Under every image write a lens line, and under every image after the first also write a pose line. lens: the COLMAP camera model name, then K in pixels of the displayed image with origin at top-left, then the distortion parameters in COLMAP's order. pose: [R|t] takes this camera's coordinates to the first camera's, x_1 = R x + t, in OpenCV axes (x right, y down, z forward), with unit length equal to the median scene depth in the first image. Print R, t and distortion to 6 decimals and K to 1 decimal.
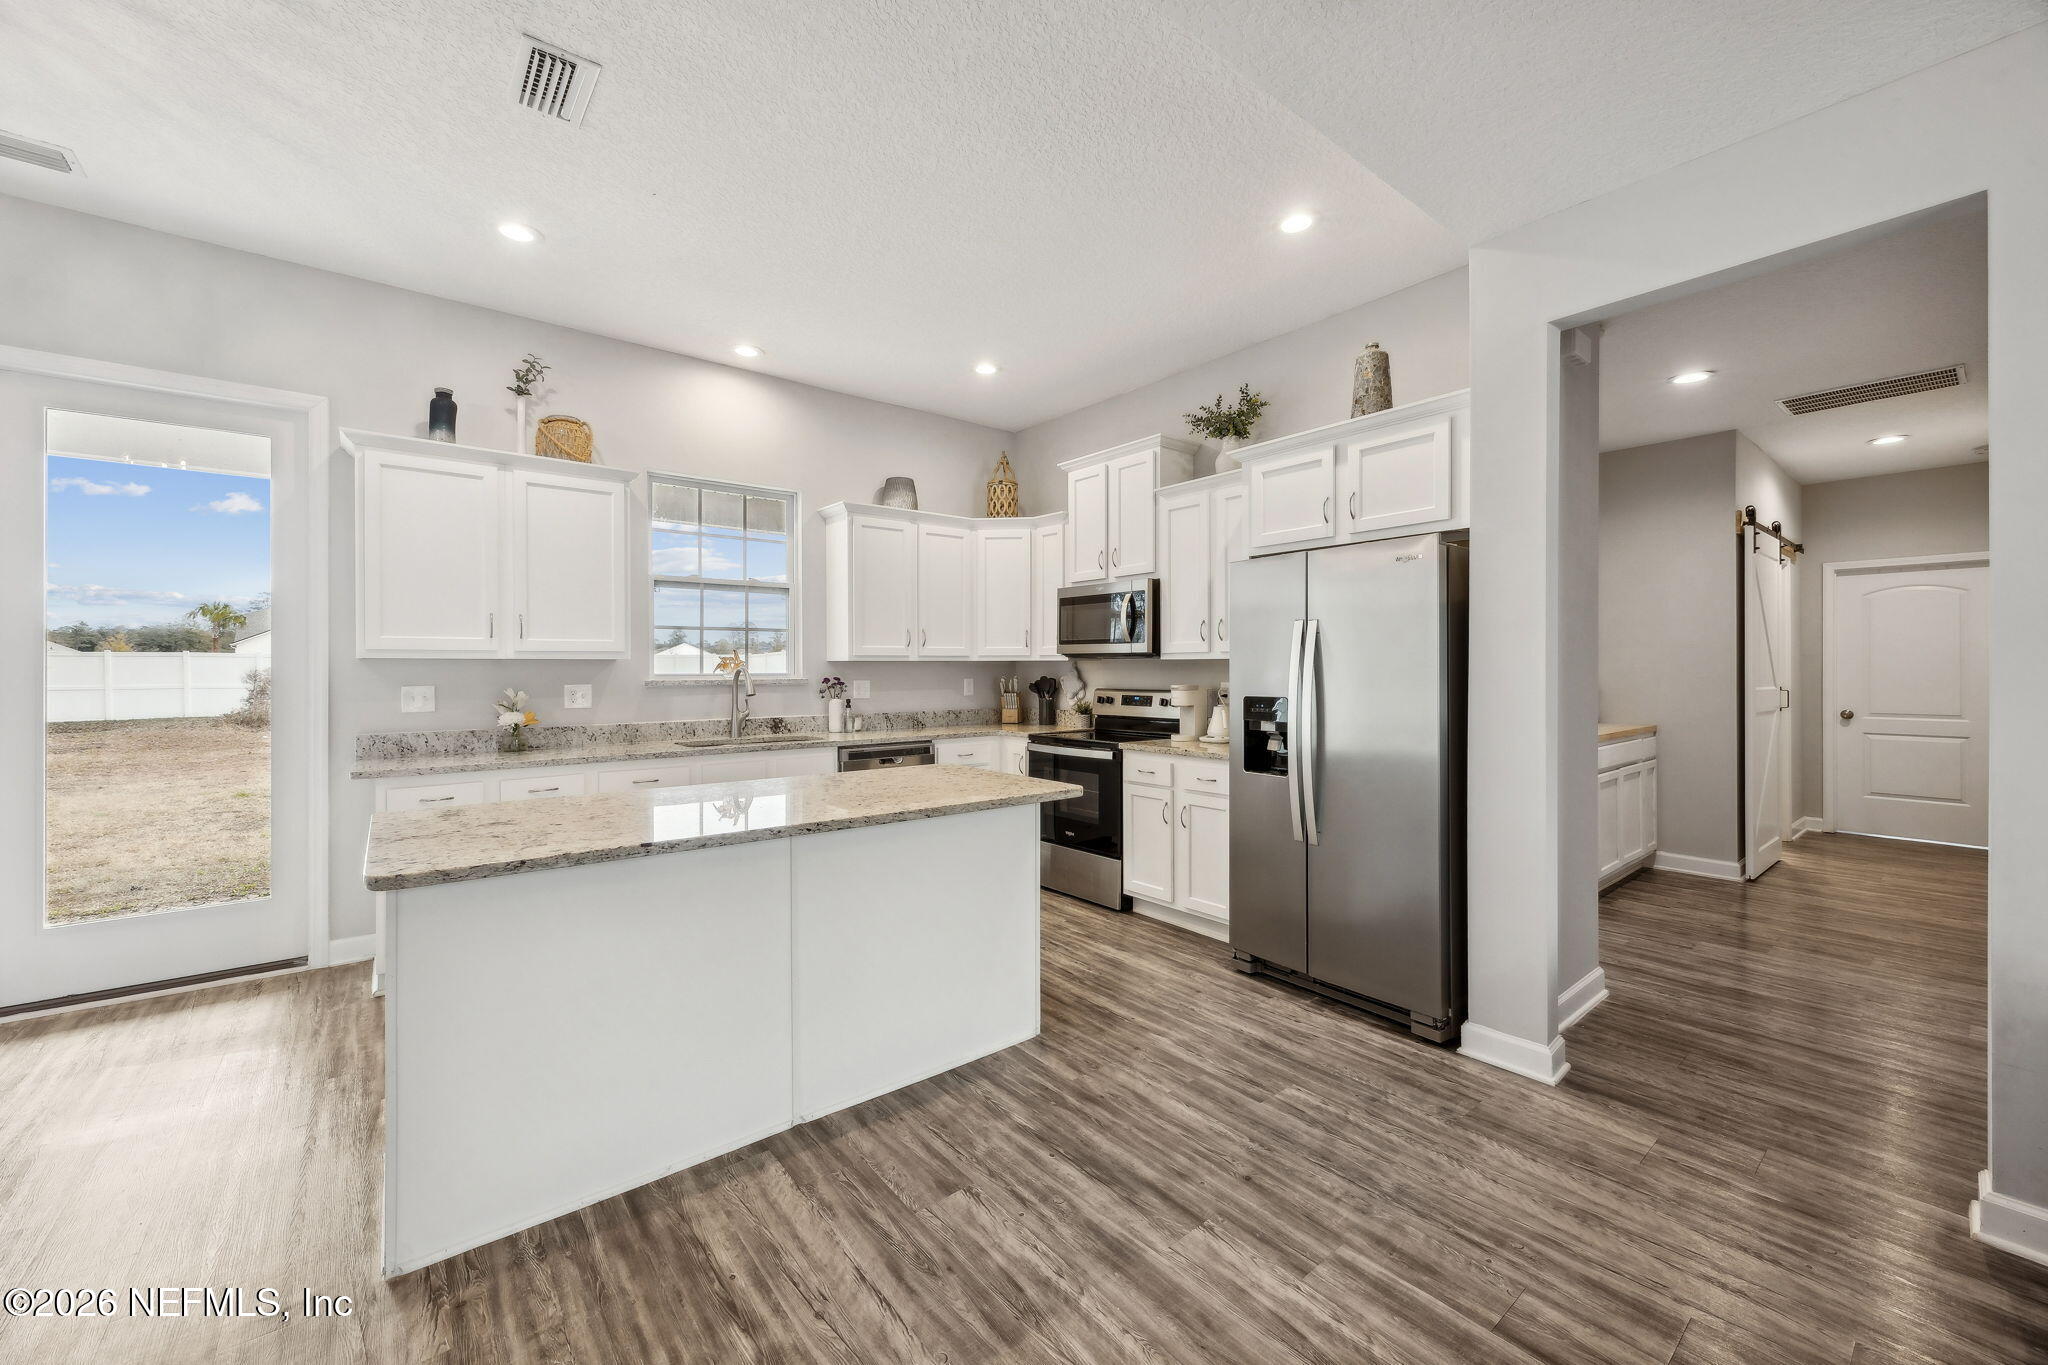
lens RADIAL K [[794.2, 0, 1031.1], [0, 794.2, 667.6], [0, 0, 1]] dist [-0.000498, -0.000216]
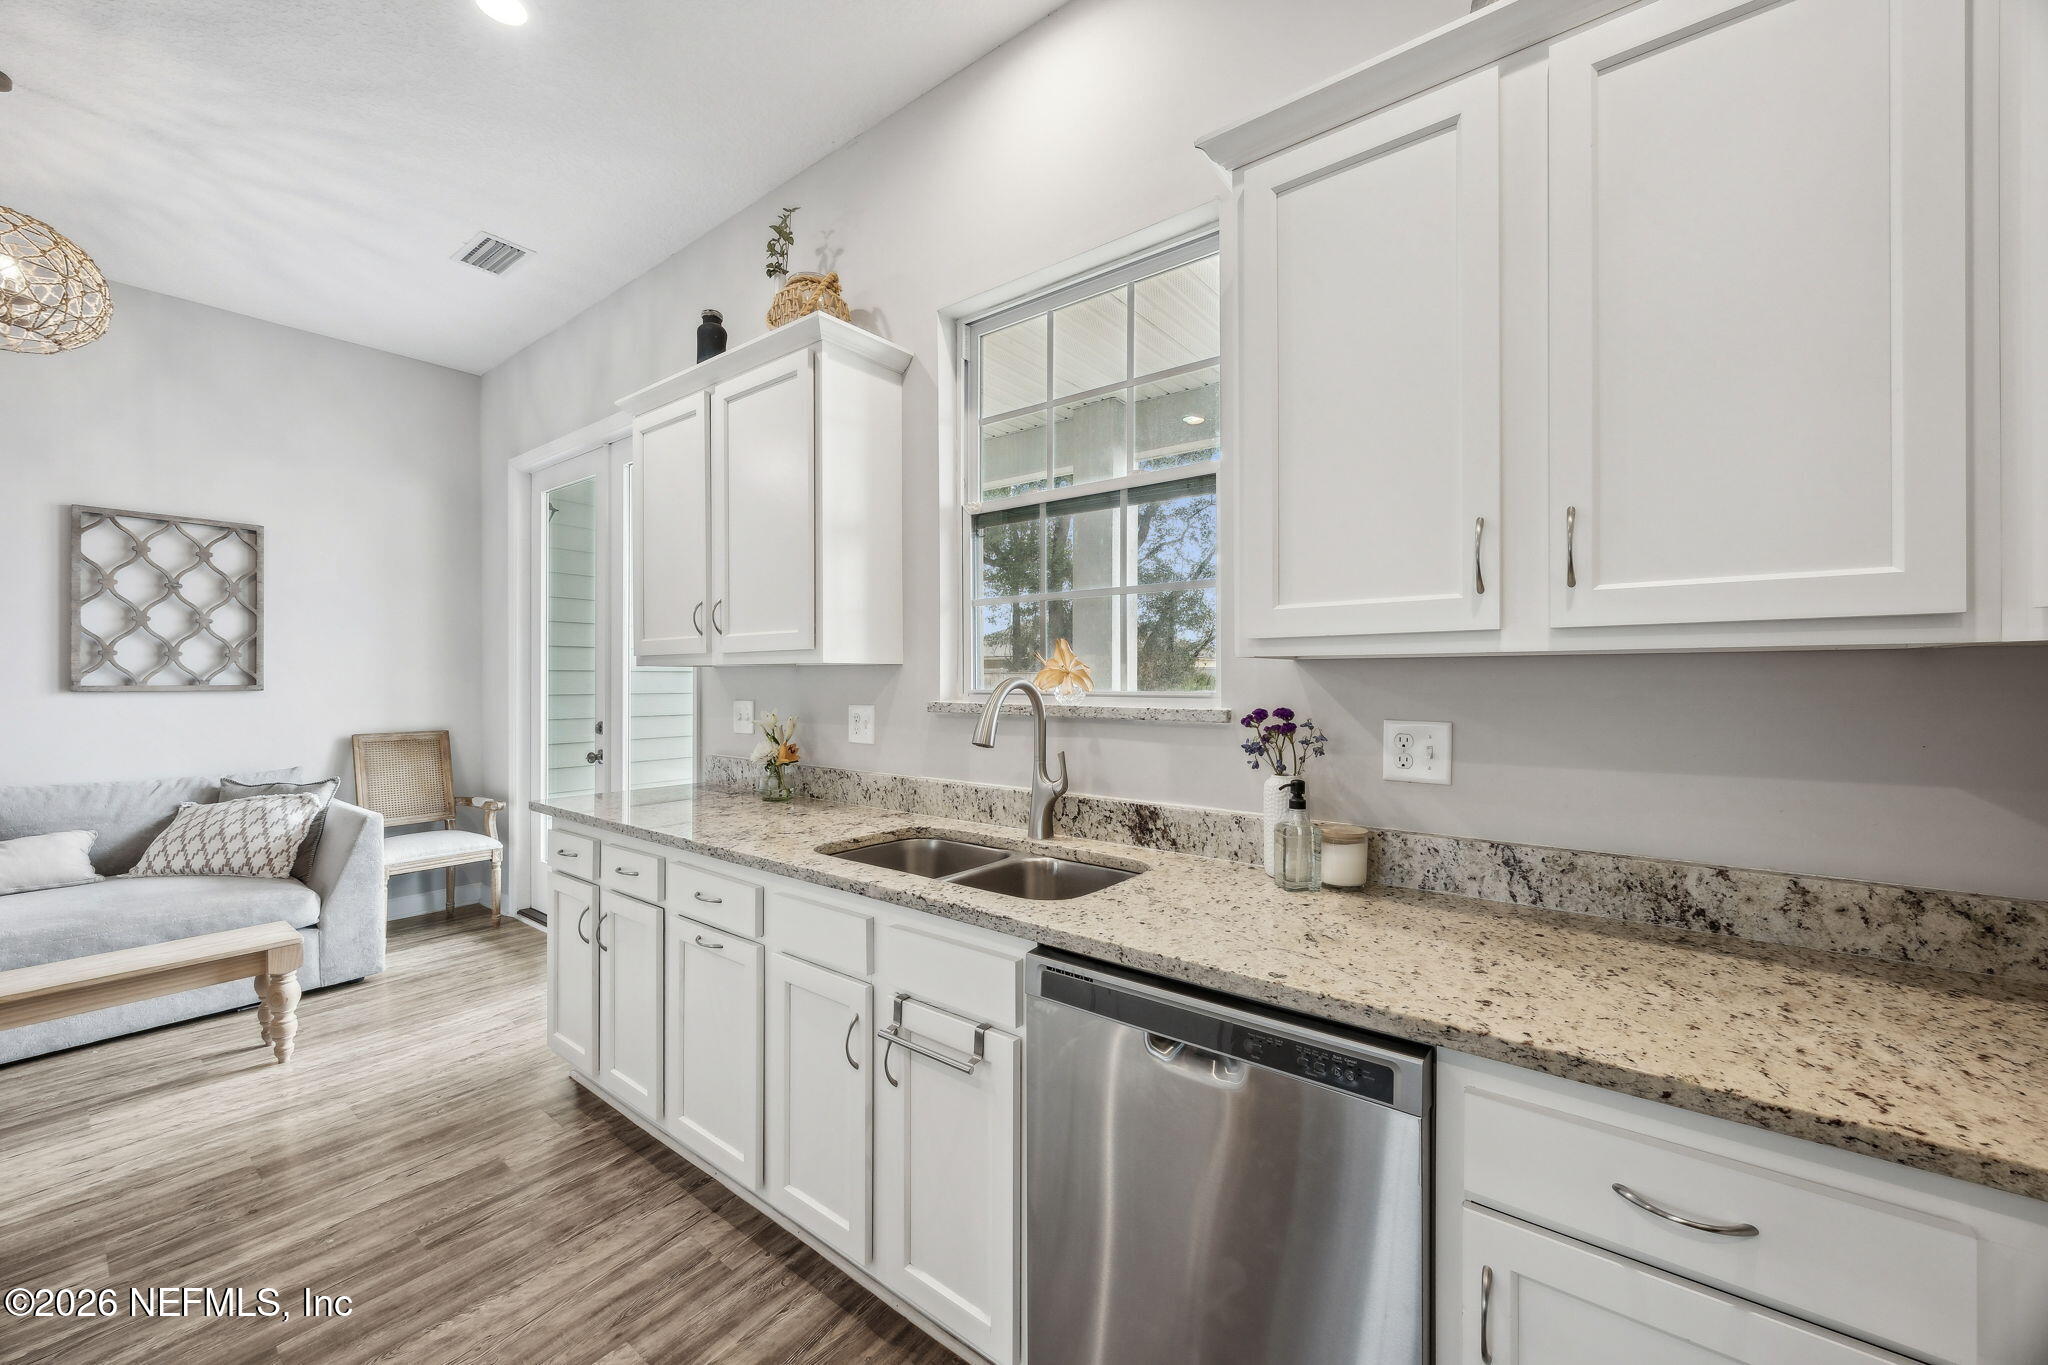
lens RADIAL K [[781.3, 0, 1021.8], [0, 781.3, 680.4], [0, 0, 1]] dist [-0.001221, 0.000218]
pose [[0.226564, 0.005831, -0.973979, 0.049831], [-0.001191, 0.999983, 0.005710, -0.001410], [0.973996, -0.000134, 0.226567, 0.929074]]
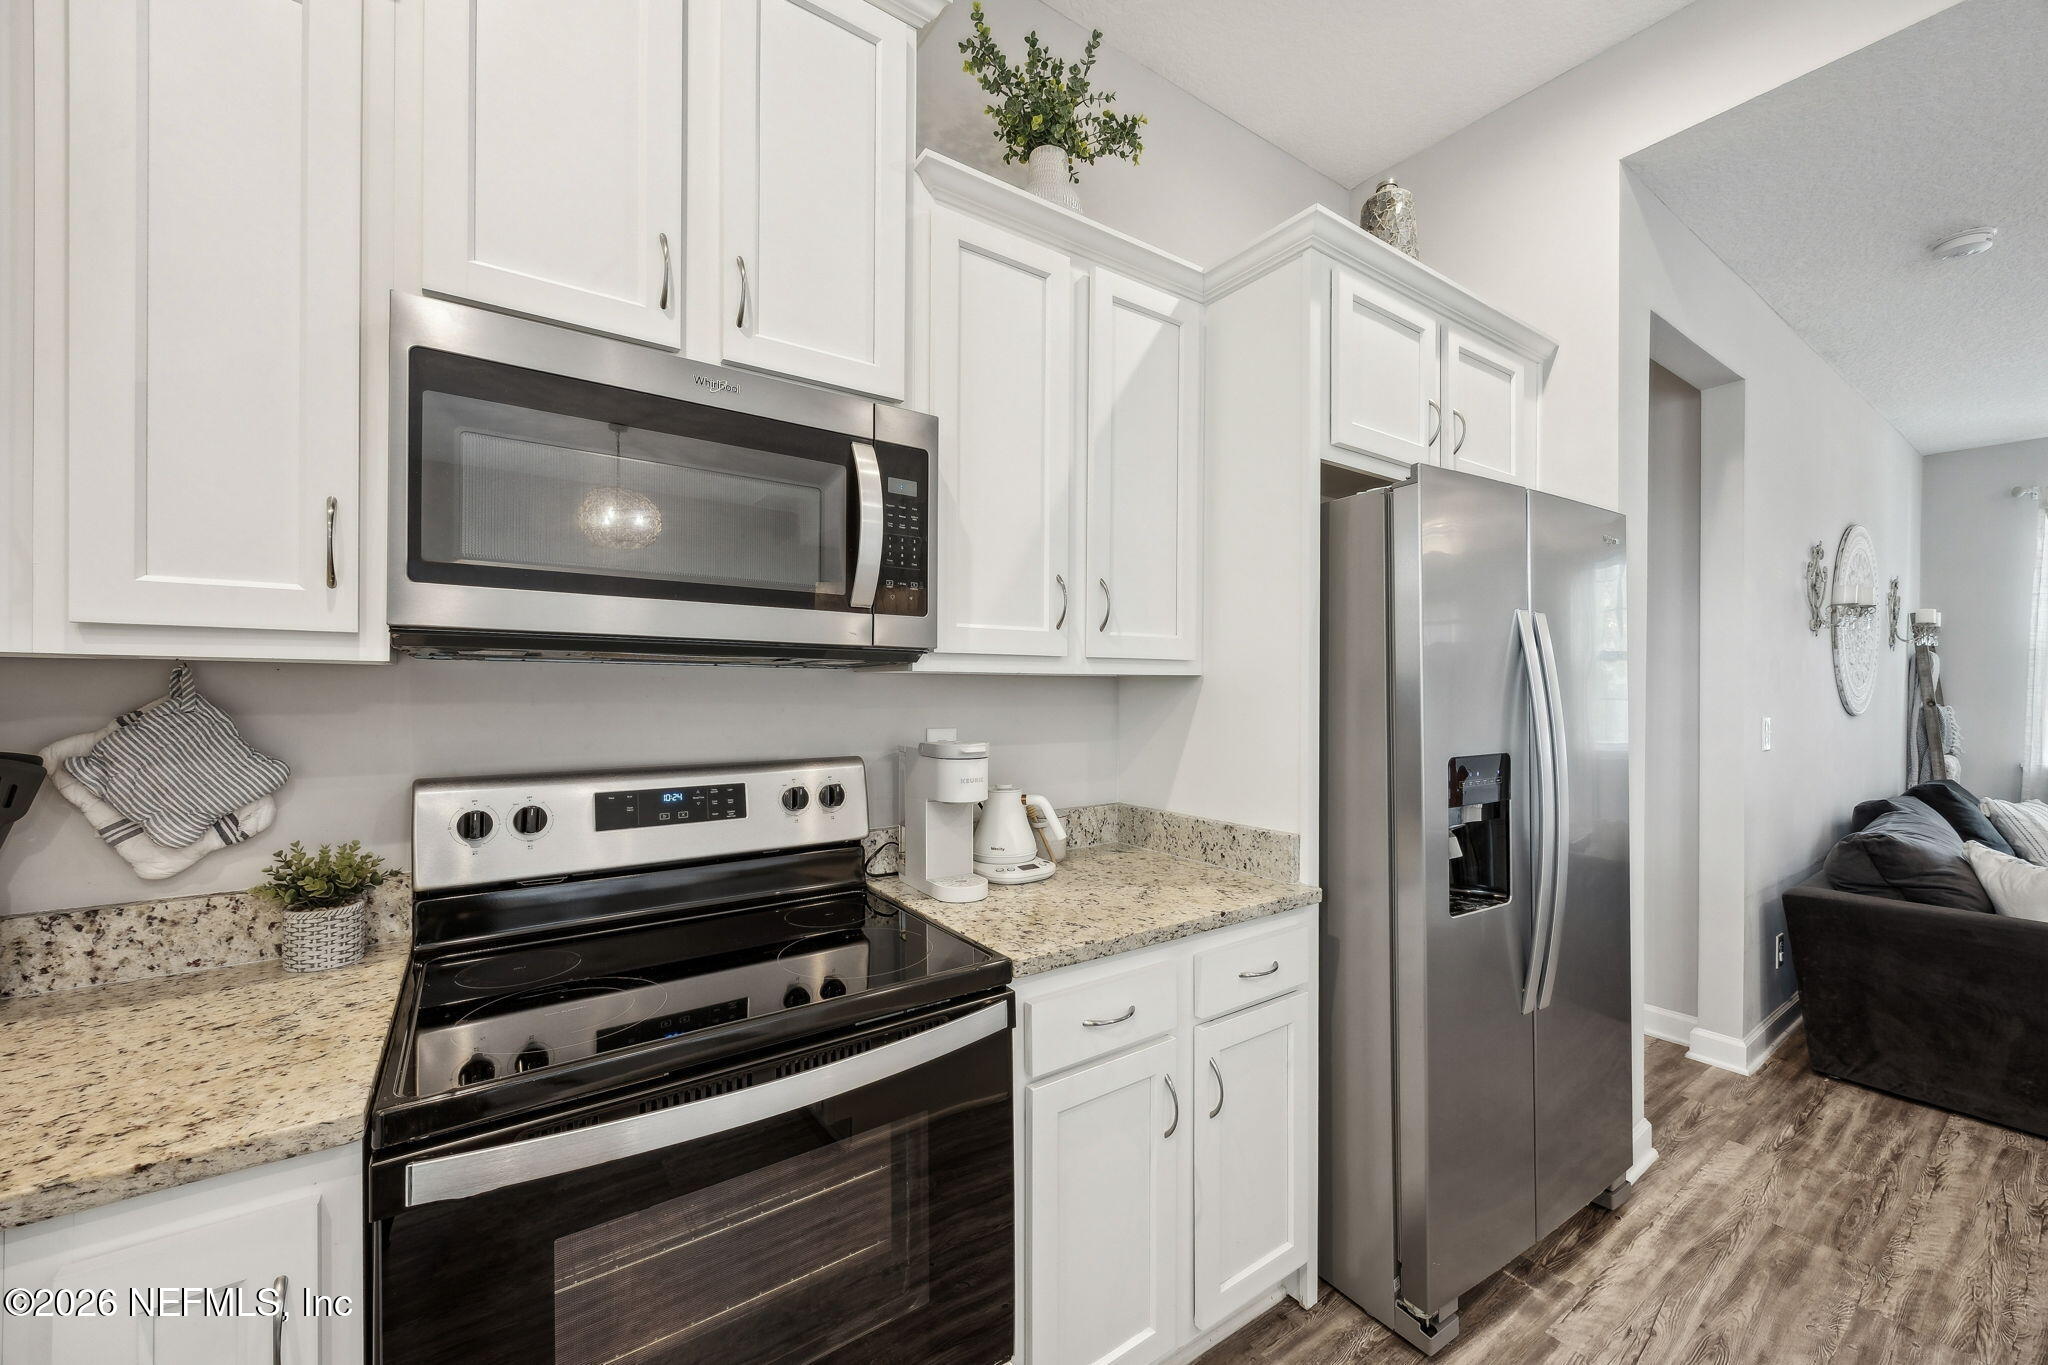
lens RADIAL K [[780.4, 0, 1018.3], [0, 780.4, 690.6], [0, 0, 1]] dist [-0.001044, -0.000009]
pose [[0.082318, 0.002457, 0.996603, -0.165456], [-0.001404, 0.999996, -0.002350, -0.001140], [-0.996605, -0.001206, 0.082321, 0.948326]]
